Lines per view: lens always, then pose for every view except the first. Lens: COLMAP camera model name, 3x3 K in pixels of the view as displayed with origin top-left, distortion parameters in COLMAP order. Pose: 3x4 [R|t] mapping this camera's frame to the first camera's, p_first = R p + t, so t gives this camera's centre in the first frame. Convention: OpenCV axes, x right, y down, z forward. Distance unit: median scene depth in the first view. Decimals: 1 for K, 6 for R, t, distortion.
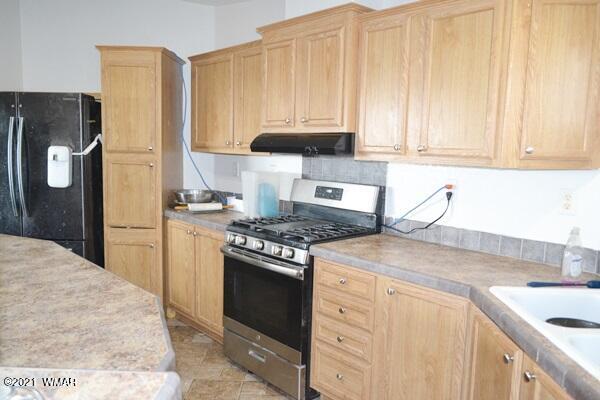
lens RADIAL K [[468.1, 0, 300.0], [0, 468.1, 200.0], [0, 0, 1]] dist [-0.013350, 0.000390]
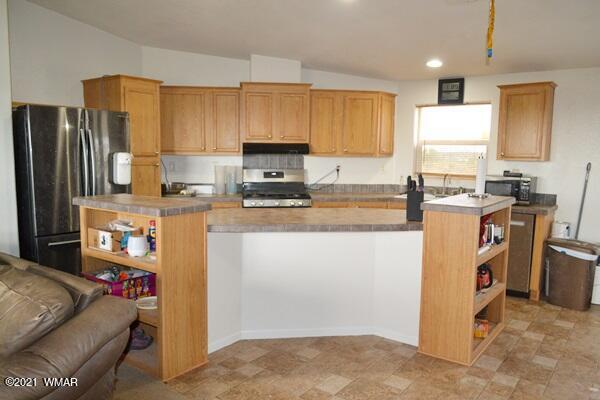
lens RADIAL K [[468.1, 0, 300.0], [0, 468.1, 200.0], [0, 0, 1]] dist [-0.013350, 0.000390]
pose [[0.605254, -0.106366, 0.788894, -1.384267], [0.089725, 0.993833, 0.065160, -0.028257], [-0.790960, 0.031345, 0.611065, -0.215420]]
